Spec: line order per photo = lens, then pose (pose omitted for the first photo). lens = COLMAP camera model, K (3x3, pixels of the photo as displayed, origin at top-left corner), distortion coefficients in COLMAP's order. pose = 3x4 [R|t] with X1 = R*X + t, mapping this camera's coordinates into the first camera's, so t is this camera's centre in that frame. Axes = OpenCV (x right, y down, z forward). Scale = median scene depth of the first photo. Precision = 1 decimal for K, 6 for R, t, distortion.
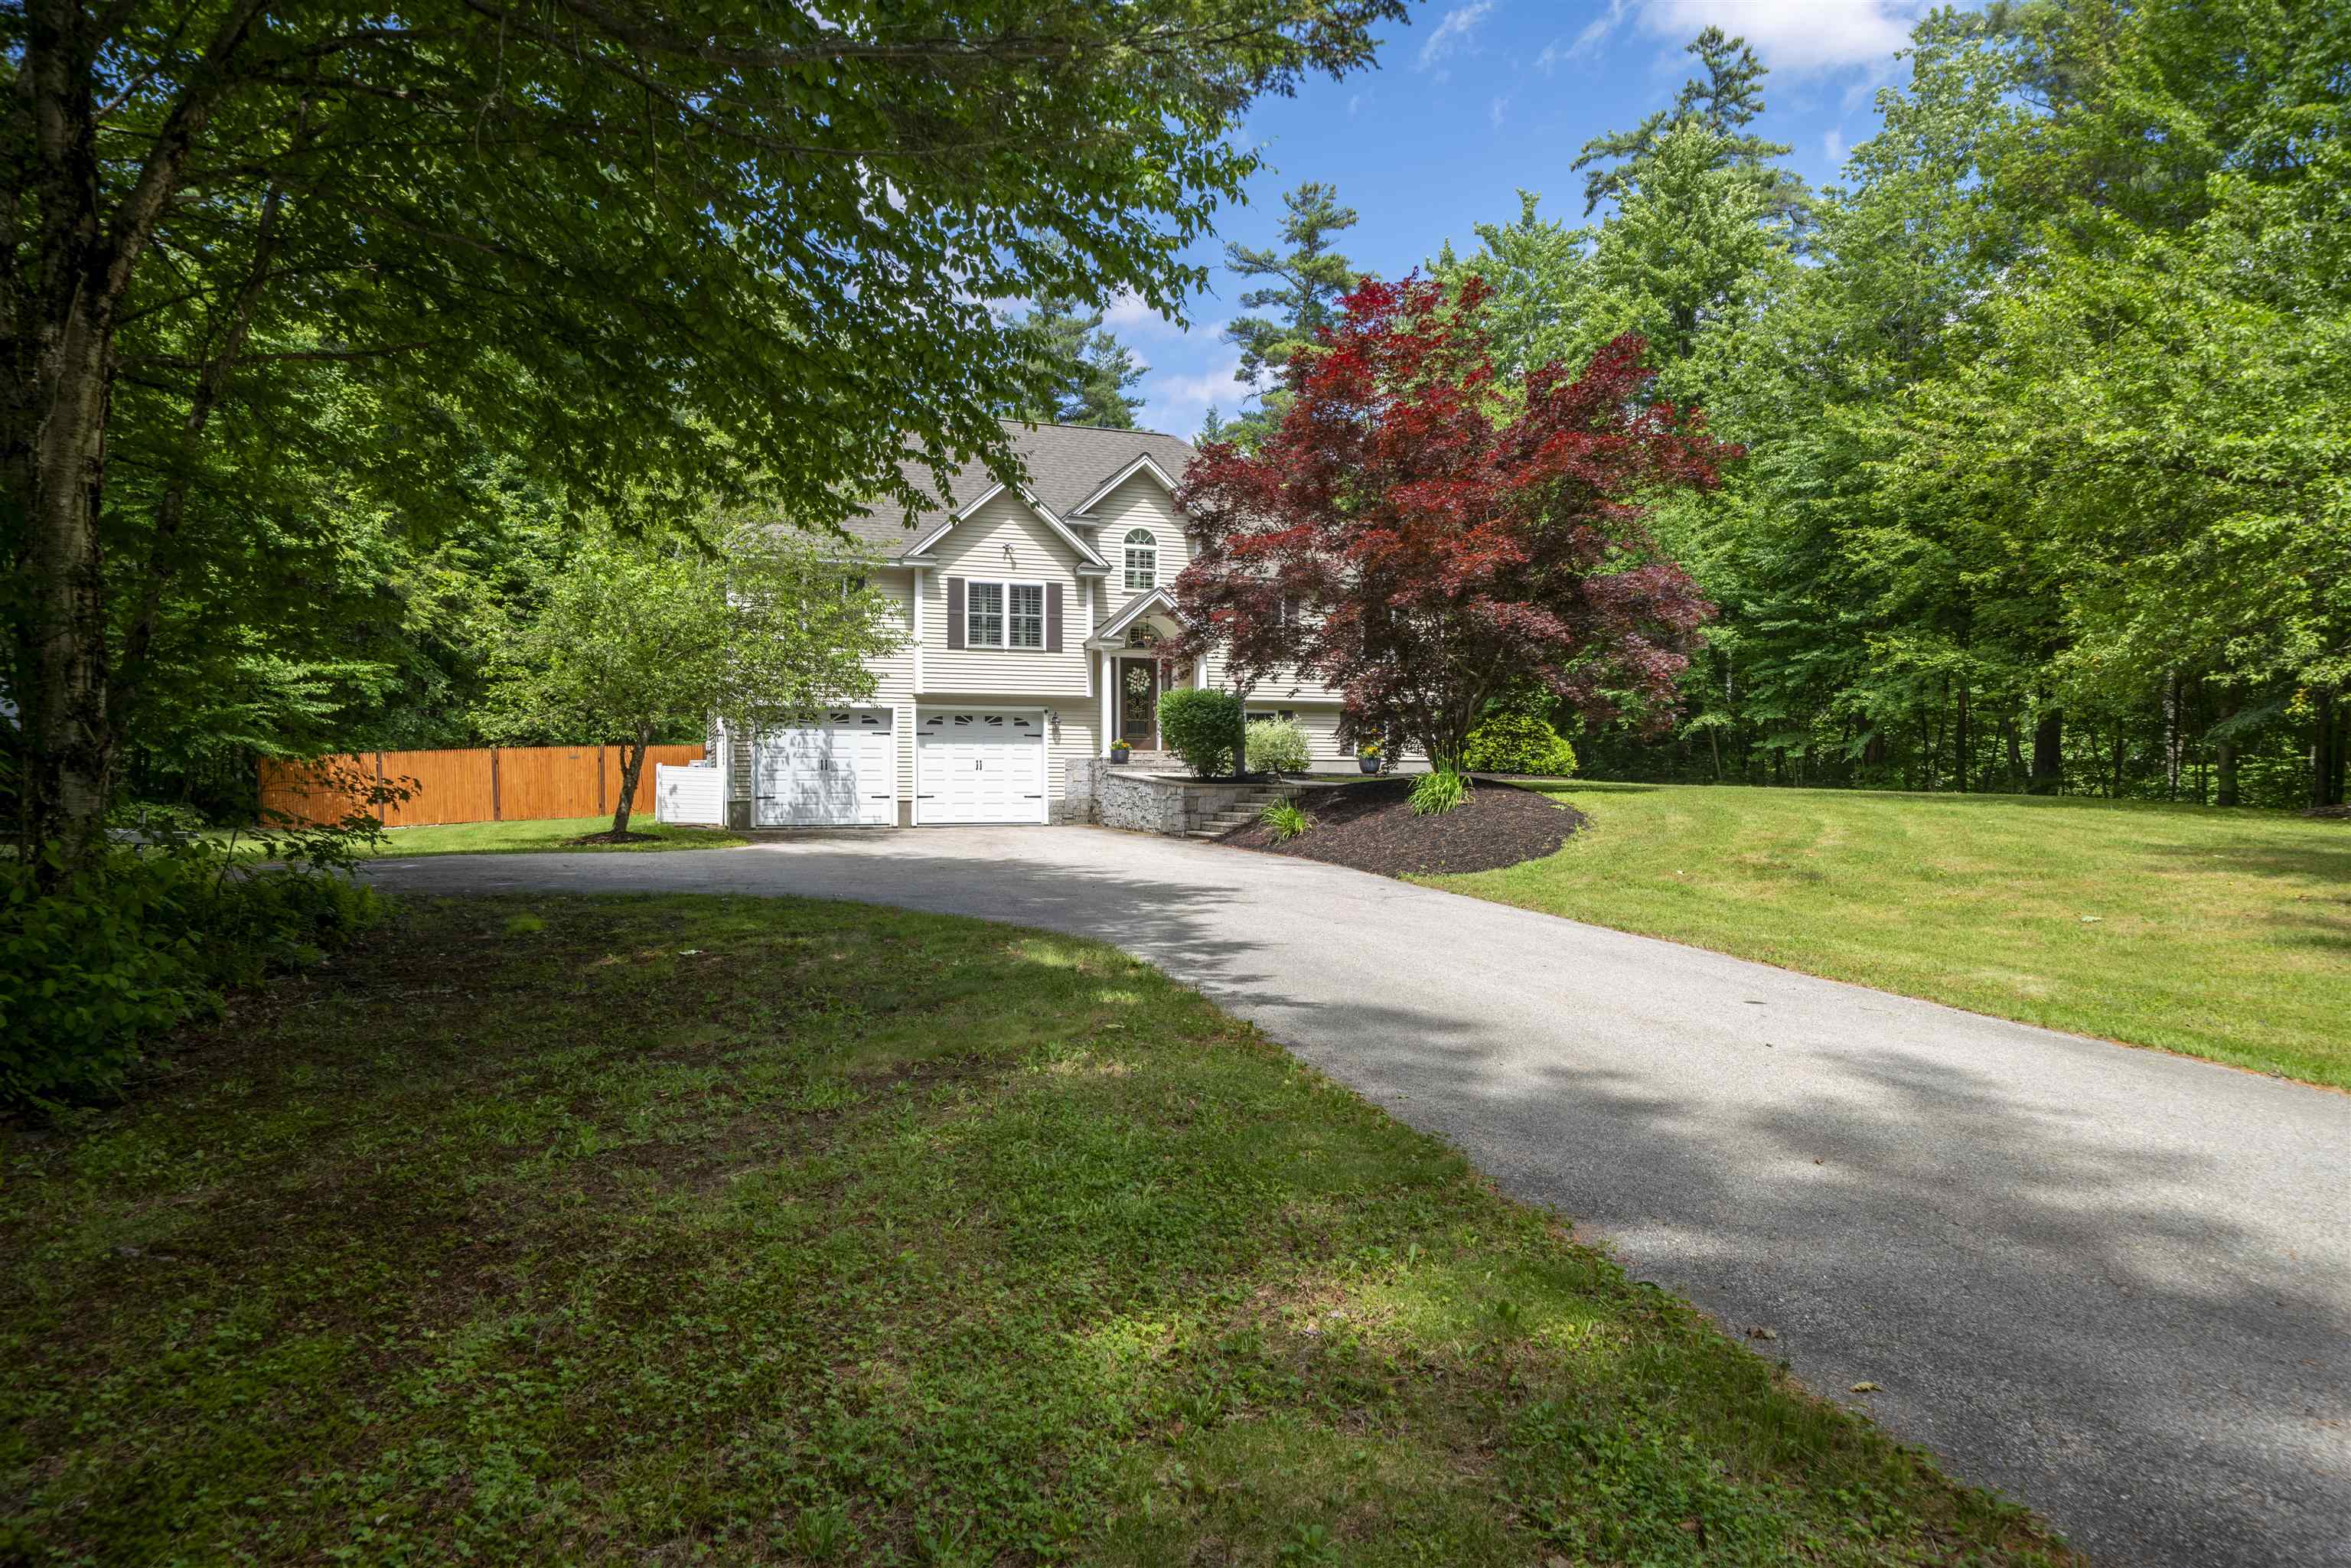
lens RADIAL K [[1467.3, 0, 1168.4], [0, 1467.3, 781.6], [0, 0, 1]] dist [0.029538, 0.001358]
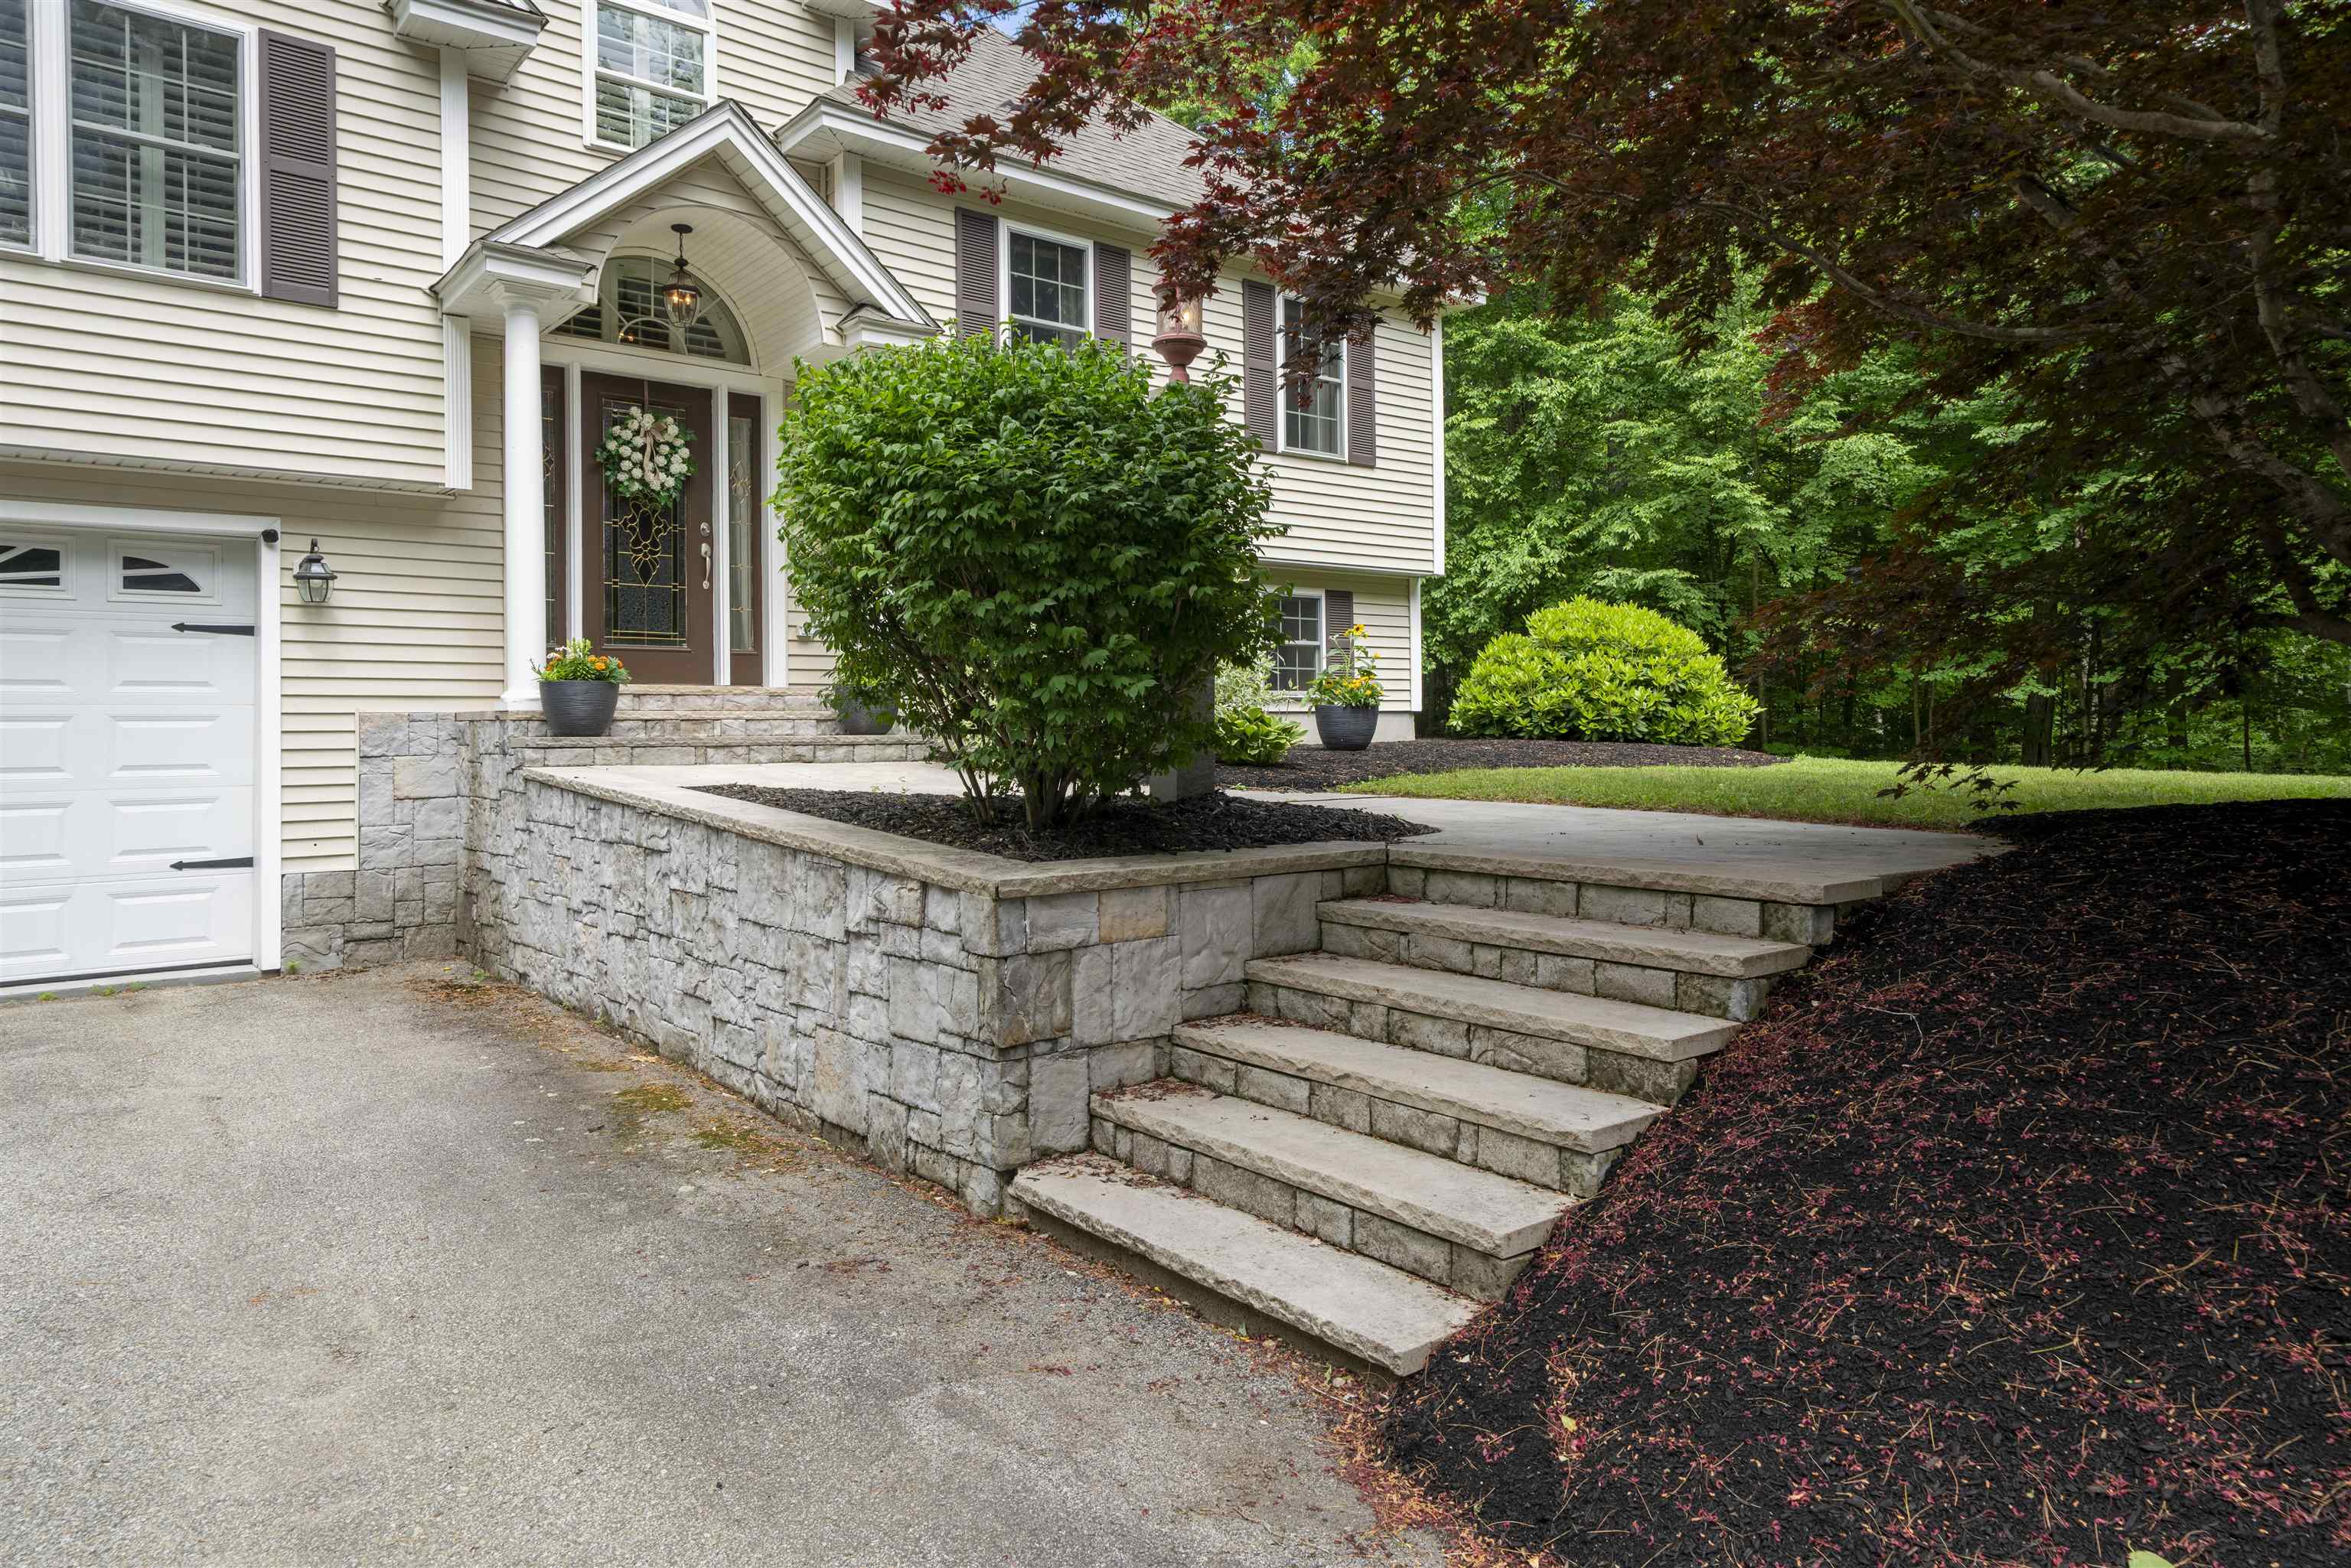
lens RADIAL K [[1467.3, 0, 1181.6], [0, 1467.3, 700.2], [0, 0, 1]] dist [0.029538, 0.001358]
pose [[0.942224, -0.004865, 0.334947, -0.019717], [0.011072, 0.999800, -0.016625, -0.012517], [-0.334799, 0.019373, 0.942090, 0.705346]]
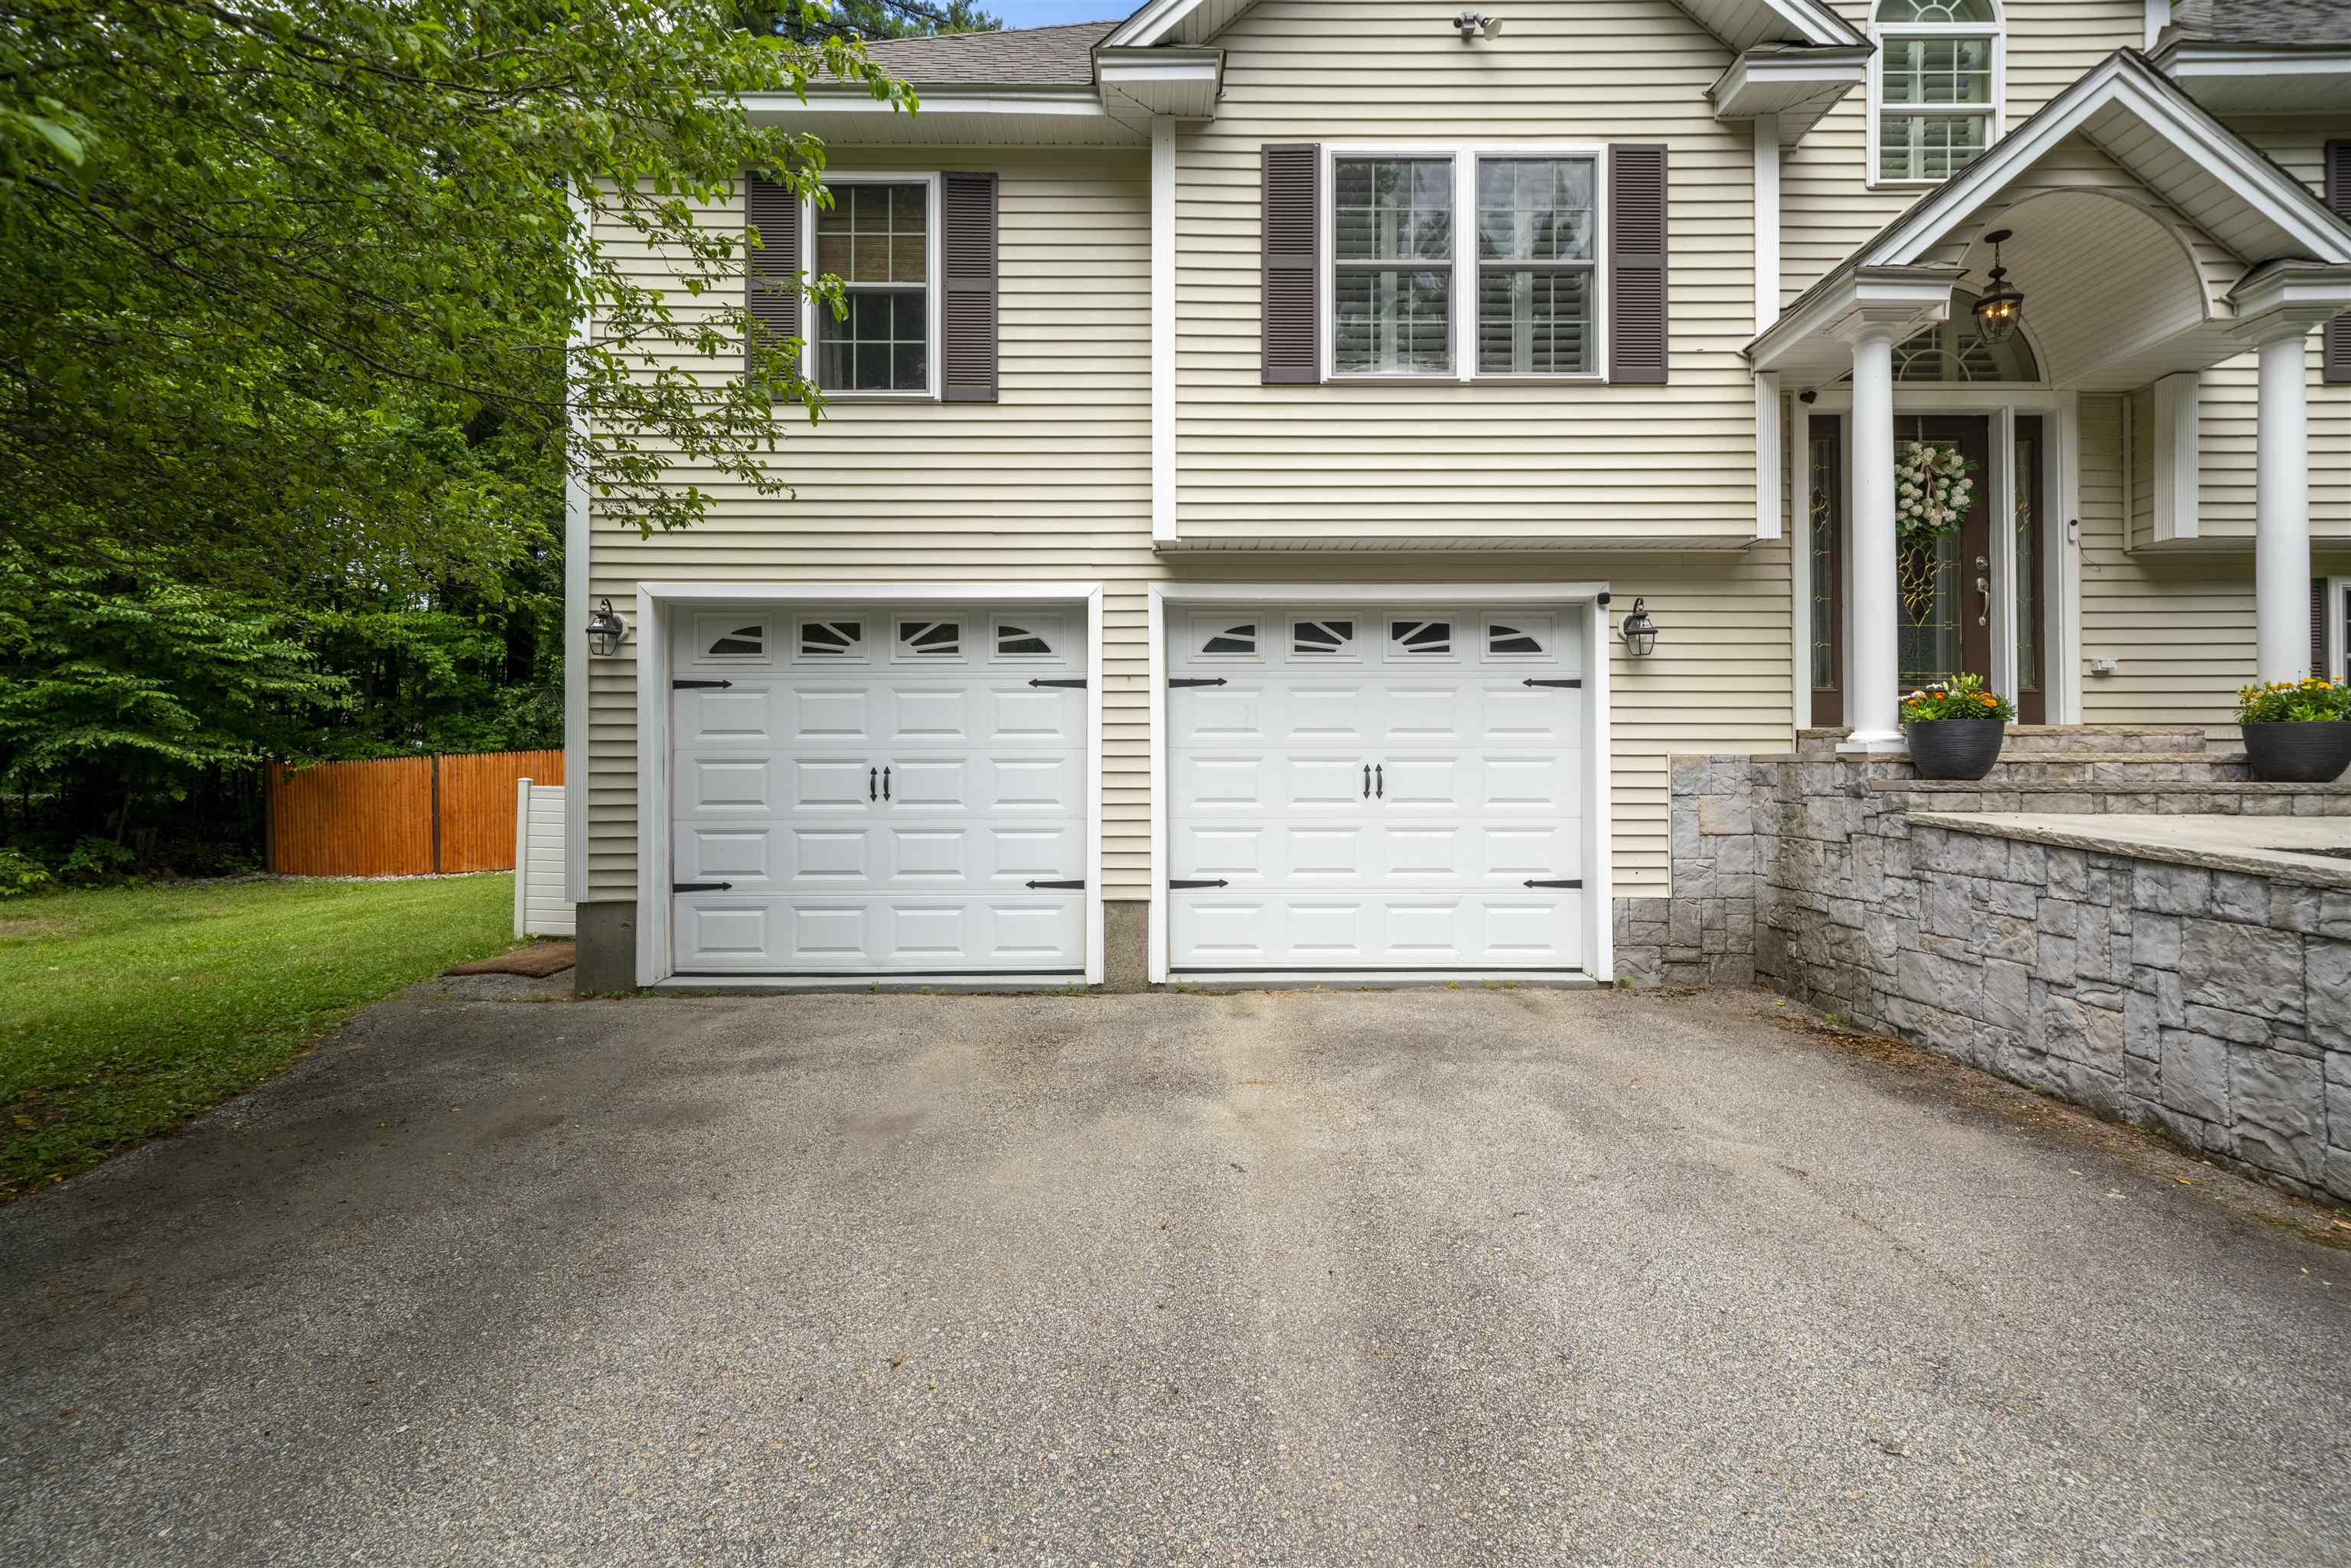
lens RADIAL K [[1036.6, 0, 1175.7], [0, 1036.6, 762.4], [0, 0, 1]] dist [0.004442, 0.000782]
pose [[0.944797, -0.004591, -0.327623, -0.097208], [0.001545, 0.999953, -0.009557, -0.013036], [0.327651, 0.008523, 0.944760, 0.782897]]
